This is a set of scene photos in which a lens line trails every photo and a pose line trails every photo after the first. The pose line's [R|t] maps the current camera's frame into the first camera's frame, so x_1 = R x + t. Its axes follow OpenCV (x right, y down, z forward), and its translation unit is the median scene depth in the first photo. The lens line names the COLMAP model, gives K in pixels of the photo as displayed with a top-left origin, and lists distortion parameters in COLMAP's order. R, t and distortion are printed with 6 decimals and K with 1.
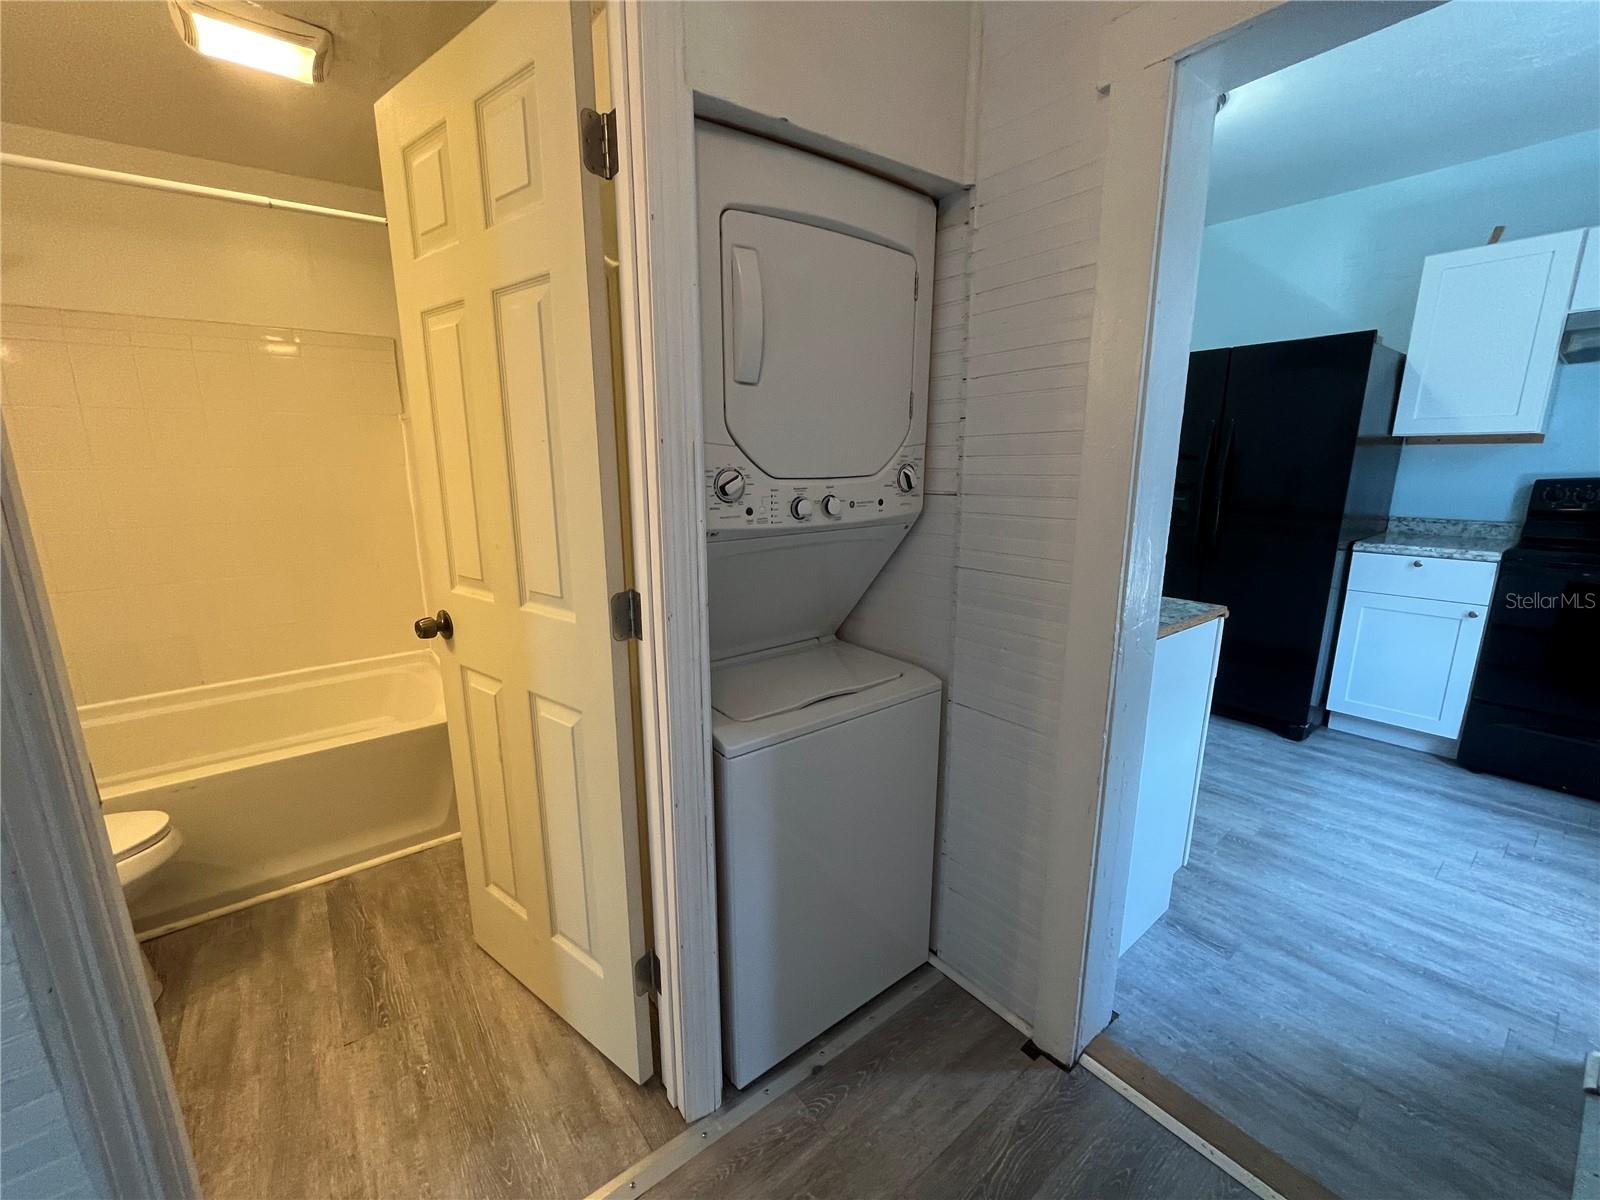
lens RADIAL K [[656.3, 0, 789.1], [0, 656.3, 604.3], [0, 0, 1]] dist [0.000259, -0.000177]
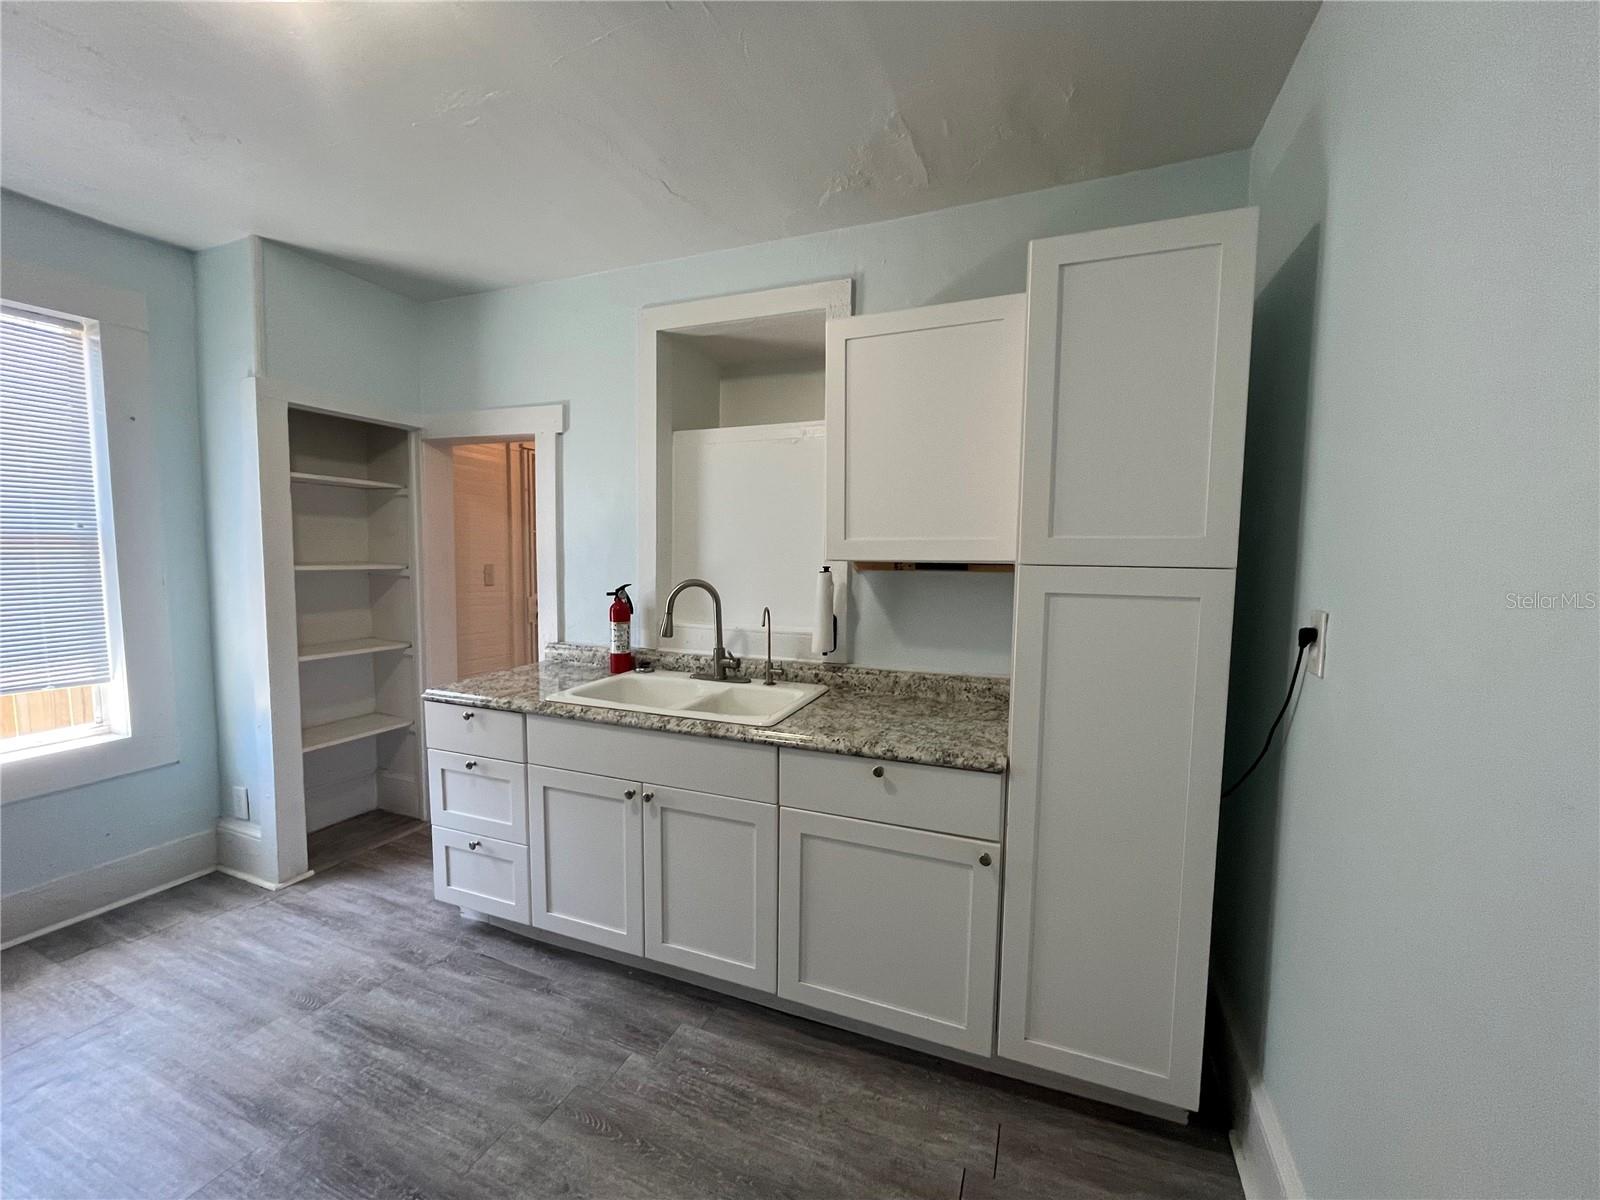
lens RADIAL K [[652.2, 0, 795.6], [0, 652.2, 602.4], [0, 0, 1]] dist [-0.002881, -0.000290]
pose [[-0.866017, 0.039814, -0.498427, 0.436753], [-0.113594, 0.955094, 0.273662, -0.386626], [0.486940, 0.293615, -0.822605, 1.540962]]
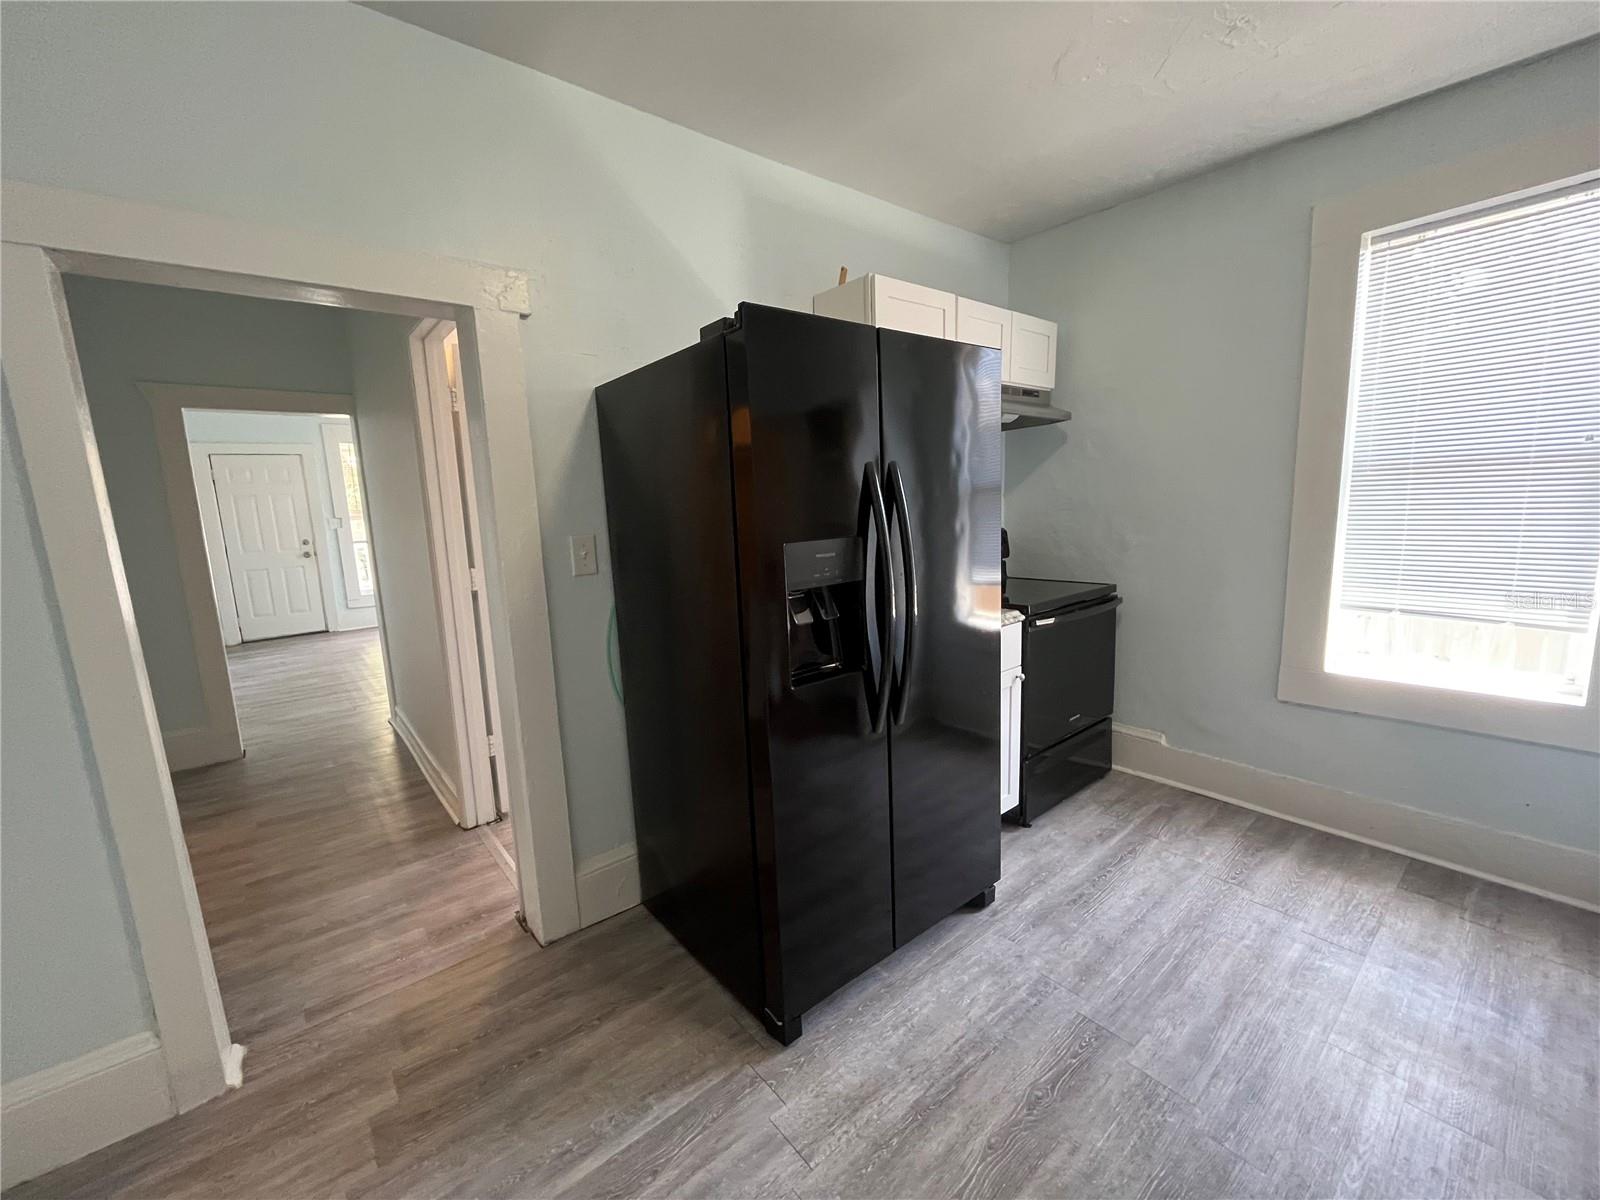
lens RADIAL K [[652.8, 0, 794.0], [0, 652.8, 603.8], [0, 0, 1]] dist [-0.003885, 0.000908]
pose [[-0.030522, -0.148268, 0.988476, 0.129152], [0.255303, 0.954977, 0.151127, -0.295167], [-0.966379, 0.256974, 0.008706, 1.211595]]
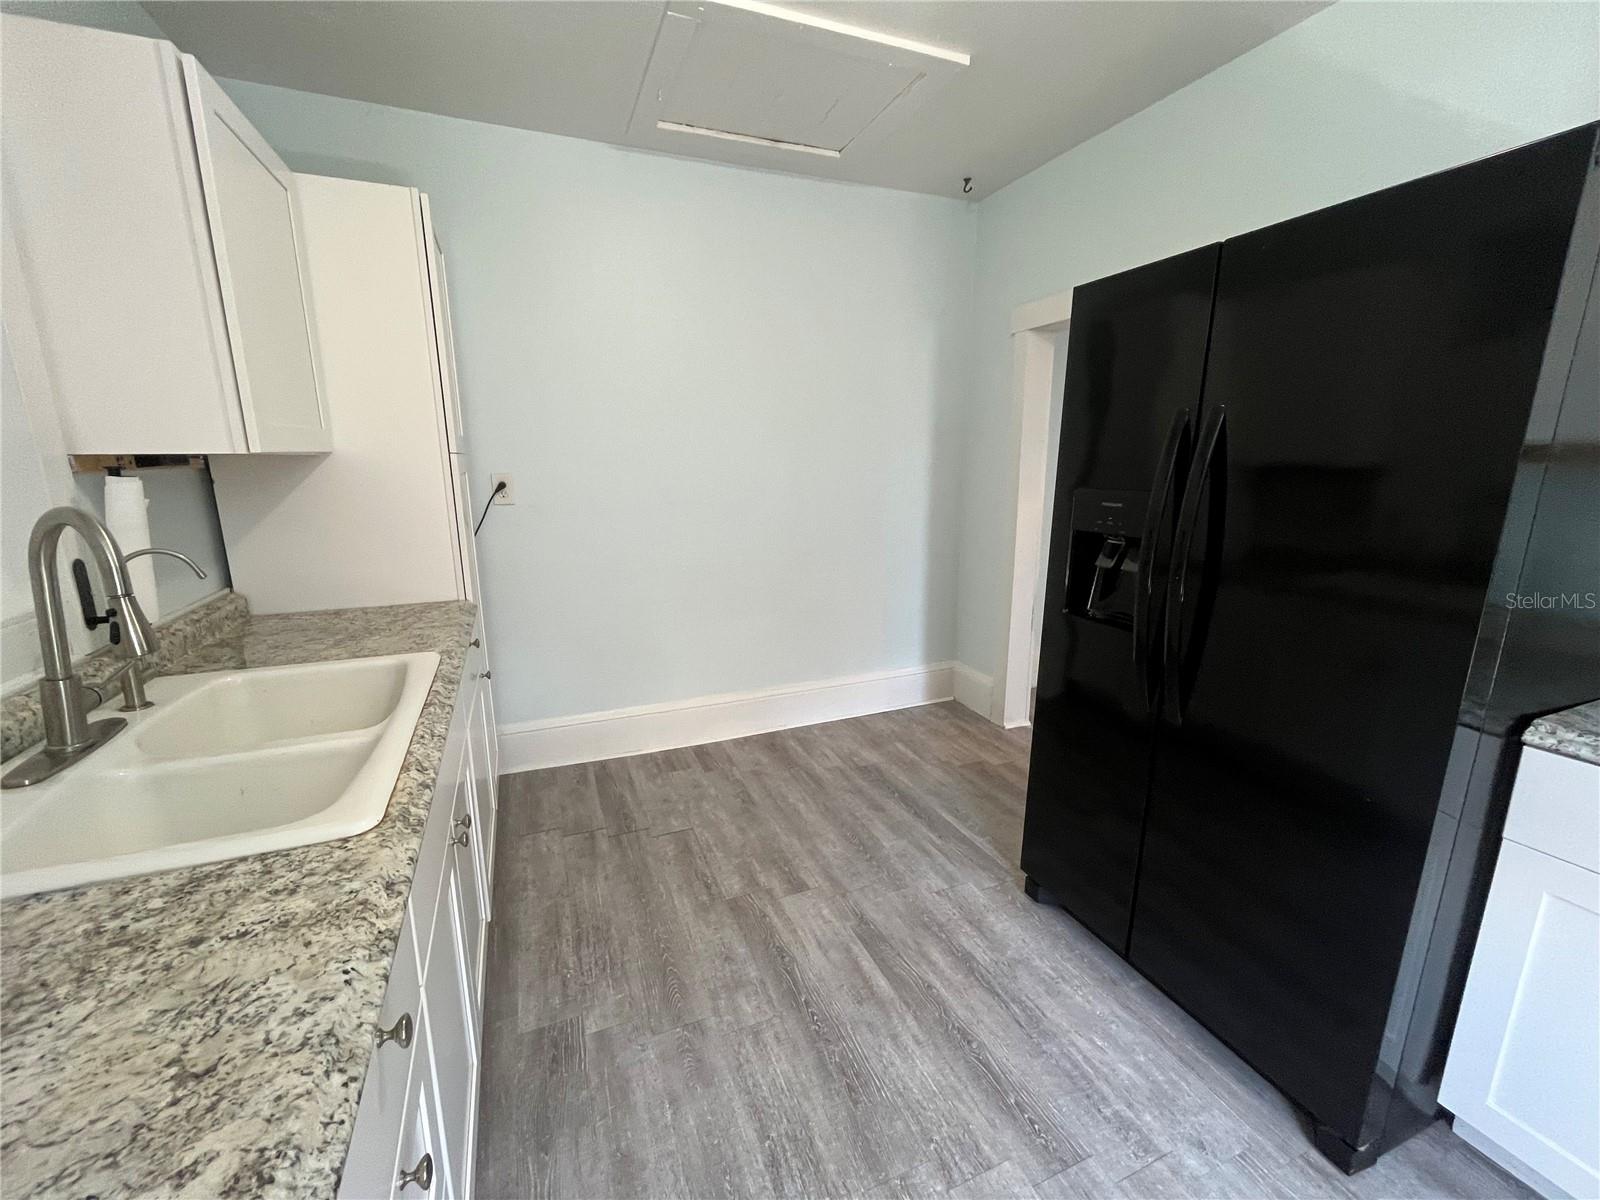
lens RADIAL K [[652.8, 0, 794.0], [0, 652.8, 603.8], [0, 0, 1]] dist [-0.003885, 0.000908]
pose [[0.962117, 0.062719, -0.265324, 0.571686], [-0.062472, 0.998003, 0.009378, -0.144793], [0.265382, 0.007552, 0.964114, 0.547675]]
